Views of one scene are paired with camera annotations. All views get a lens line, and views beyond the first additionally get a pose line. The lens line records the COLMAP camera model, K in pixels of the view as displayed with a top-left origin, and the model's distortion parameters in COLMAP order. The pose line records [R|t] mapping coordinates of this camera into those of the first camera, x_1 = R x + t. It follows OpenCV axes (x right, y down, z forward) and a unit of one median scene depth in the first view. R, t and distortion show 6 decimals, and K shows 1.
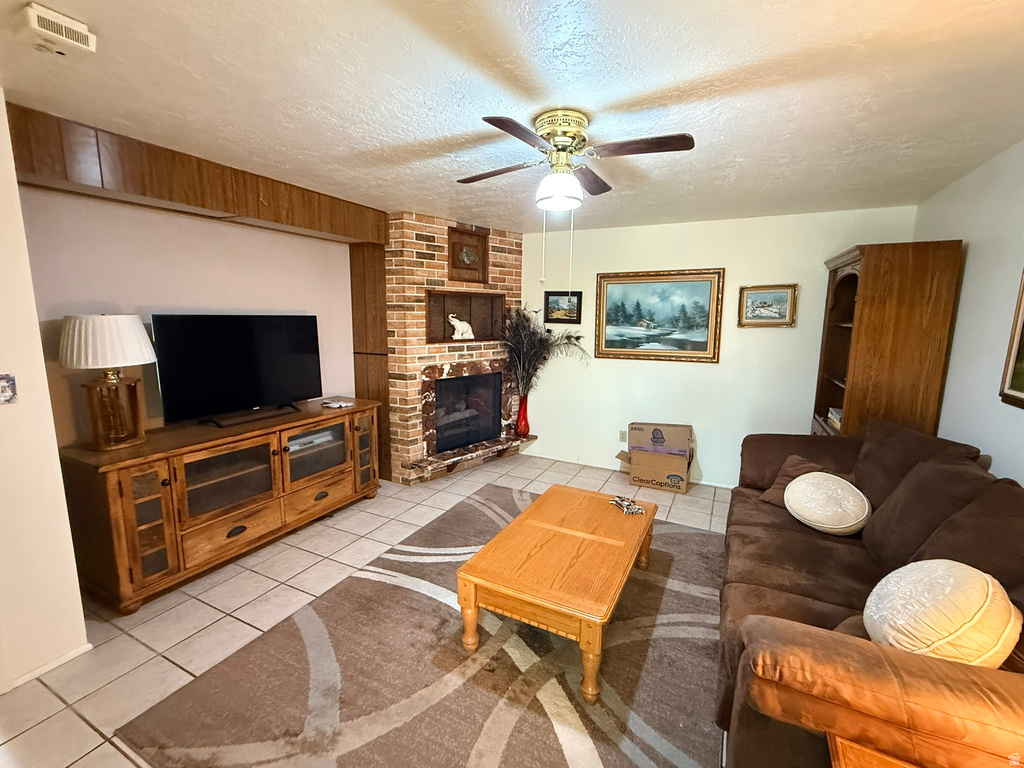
lens RADIAL K [[446.4, 0, 512.1], [0, 446.4, 383.5], [0, 0, 1]] dist [0.001265, -0.000524]
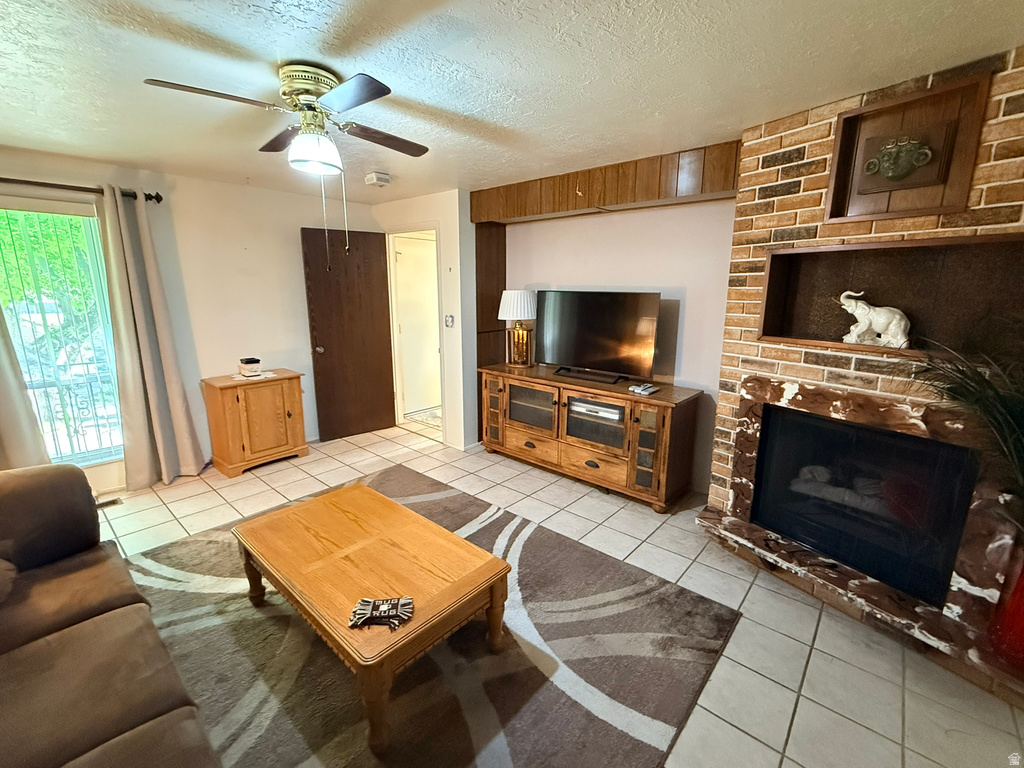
lens RADIAL K [[446.4, 0, 511.0], [0, 446.4, 381.8], [0, 0, 1]] dist [0.001265, -0.000524]
pose [[-0.246396, 0.188585, -0.950644, 0.479040], [-0.159210, 0.959684, 0.231644, -0.121630], [0.956003, 0.208429, -0.206438, 0.813823]]
